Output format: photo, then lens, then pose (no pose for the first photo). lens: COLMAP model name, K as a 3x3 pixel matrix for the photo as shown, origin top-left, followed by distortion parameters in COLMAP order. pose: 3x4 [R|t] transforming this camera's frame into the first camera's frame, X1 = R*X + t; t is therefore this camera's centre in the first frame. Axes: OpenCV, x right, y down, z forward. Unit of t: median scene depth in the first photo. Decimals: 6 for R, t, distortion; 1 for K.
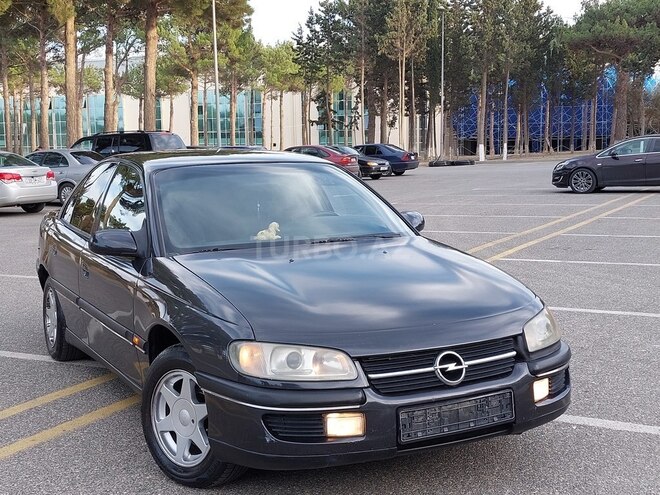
lens RADIAL K [[933.1, 0, 335.8], [0, 933.1, 248.3], [0, 0, 1]] dist [0.213118, -0.712977]
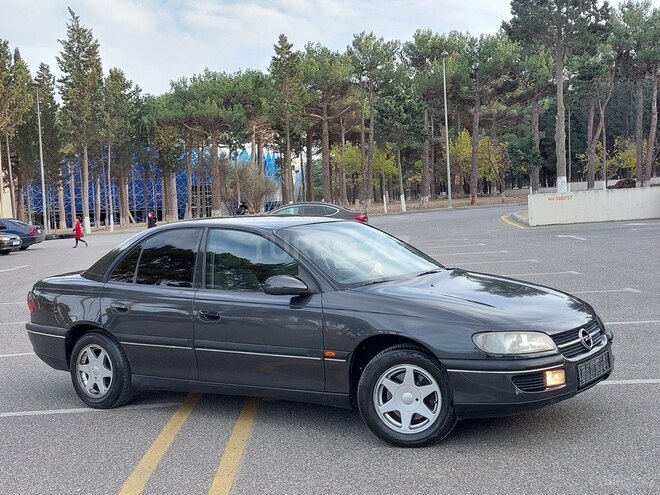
lens RADIAL K [[933.1, 0, 335.8], [0, 933.1, 248.3], [0, 0, 1]] dist [0.213118, -0.712977]
pose [[0.888592, -0.051157, 0.455837, -0.779364], [0.085657, 0.994787, -0.055336, 0.022131], [-0.450630, 0.088217, 0.888342, -0.192131]]
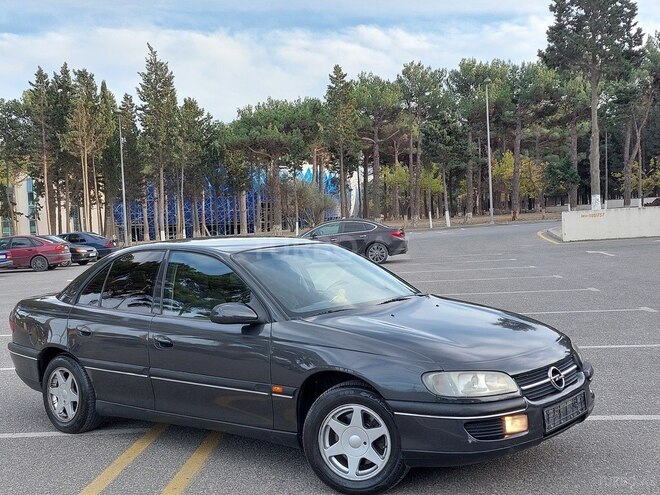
lens RADIAL K [[837.0, 0, 327.7], [0, 837.0, 257.5], [0, 0, 1]] dist [0.172437, -0.399502]
pose [[0.922939, -0.044478, 0.382369, -0.549362], [0.074058, 0.995263, -0.062986, 0.000037], [-0.377756, 0.086449, 0.921861, -0.059454]]
